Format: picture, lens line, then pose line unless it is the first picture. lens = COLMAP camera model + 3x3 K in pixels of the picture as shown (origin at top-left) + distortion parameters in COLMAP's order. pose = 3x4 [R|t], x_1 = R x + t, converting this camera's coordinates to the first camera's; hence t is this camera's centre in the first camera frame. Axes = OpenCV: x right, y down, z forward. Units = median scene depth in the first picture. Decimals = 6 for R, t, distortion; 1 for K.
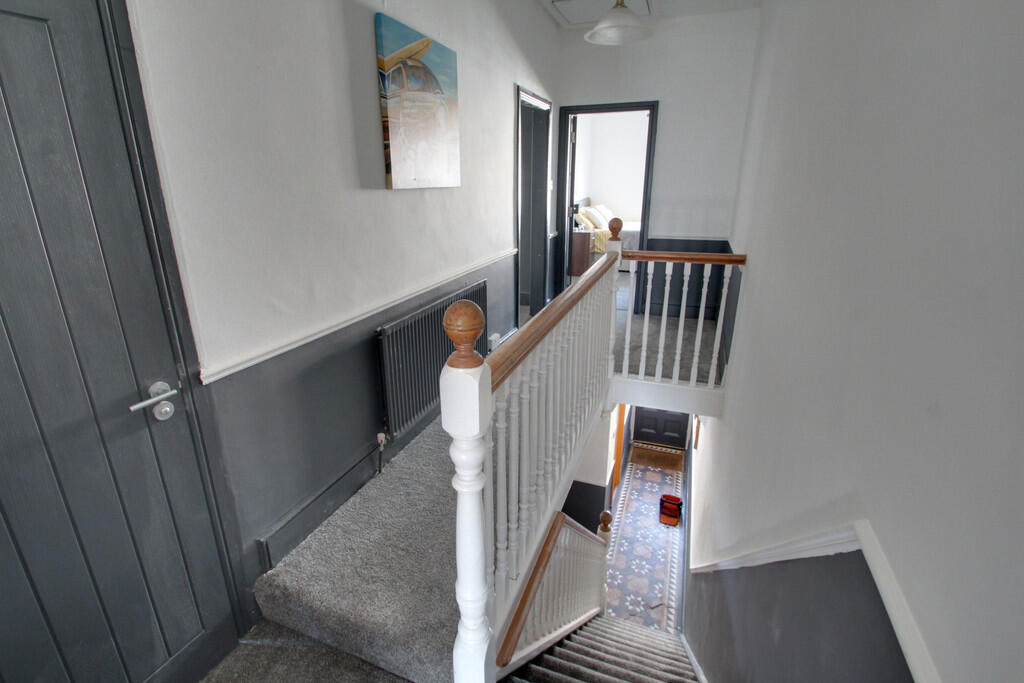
lens RADIAL K [[481.8, 0, 512.0], [0, 481.8, 341.5], [0, 0, 1]] dist [0.003712, -0.009490]
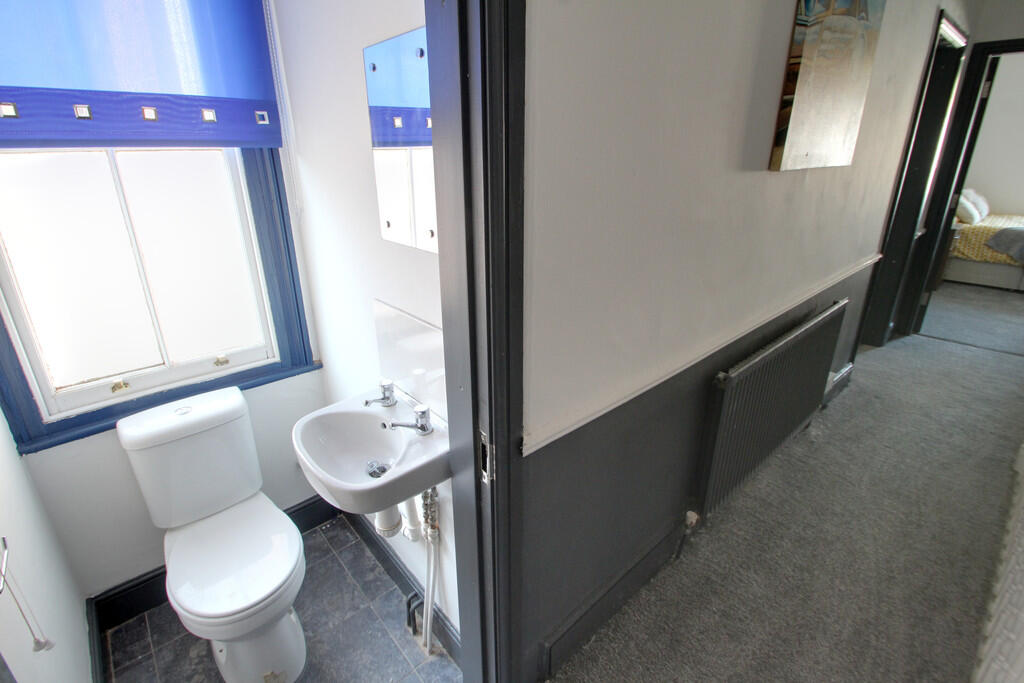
lens RADIAL K [[481.8, 0, 512.0], [0, 481.8, 341.5], [0, 0, 1]] dist [0.003712, -0.009490]
pose [[0.891258, 0.151796, -0.427337, -0.241653], [-0.132783, 0.988368, 0.074148, -0.079951], [0.433622, -0.009342, 0.901047, 0.229901]]
